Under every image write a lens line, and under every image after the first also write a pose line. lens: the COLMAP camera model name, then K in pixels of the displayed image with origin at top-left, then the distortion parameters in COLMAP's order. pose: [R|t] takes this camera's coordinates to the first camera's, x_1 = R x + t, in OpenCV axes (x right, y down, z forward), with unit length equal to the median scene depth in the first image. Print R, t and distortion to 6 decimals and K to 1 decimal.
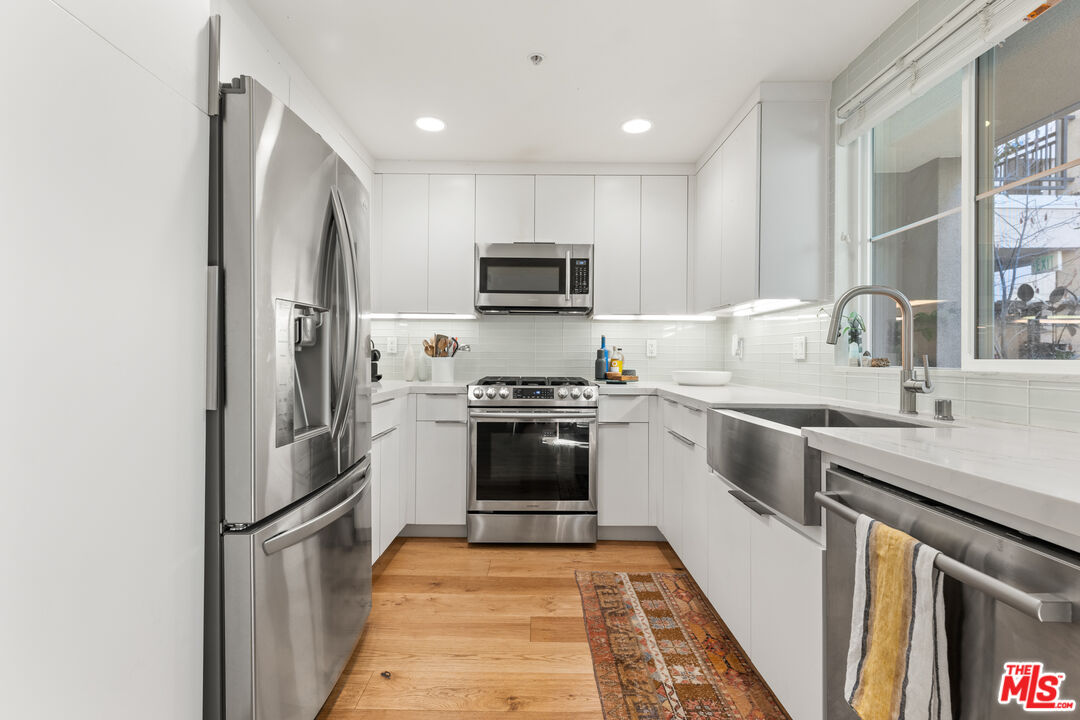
lens RADIAL K [[499.1, 0, 540.0], [0, 499.1, 355.2], [0, 0, 1]] dist [0.000936, -0.000237]
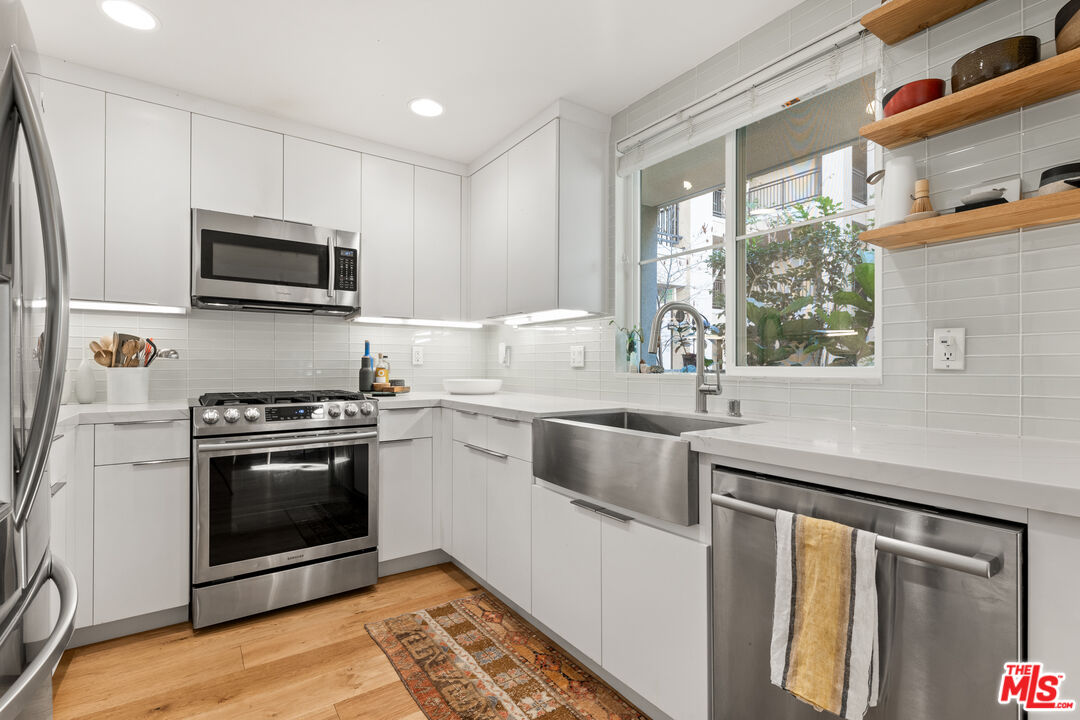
lens RADIAL K [[499.1, 0, 538.4], [0, 499.1, 364.2], [0, 0, 1]] dist [0.000936, -0.000237]
pose [[0.821934, -0.004801, 0.569562, -0.150390], [0.002384, 0.999985, 0.004988, -0.002800], [-0.569577, -0.002742, 0.821933, 0.146139]]
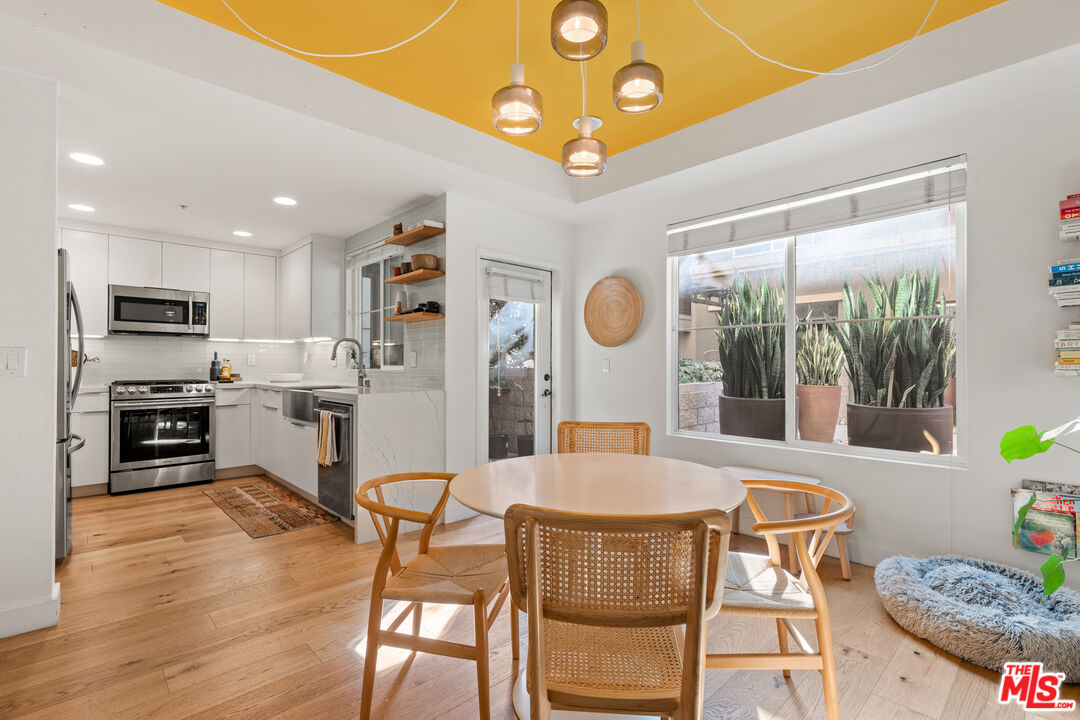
lens RADIAL K [[499.1, 0, 539.1], [0, 499.1, 361.8], [0, 0, 1]] dist [0.000936, -0.000237]
pose [[0.730770, -0.002329, 0.682620, -0.235614], [0.002089, 0.999997, 0.001175, -0.009095], [-0.682621, 0.000567, 0.730772, -0.962592]]
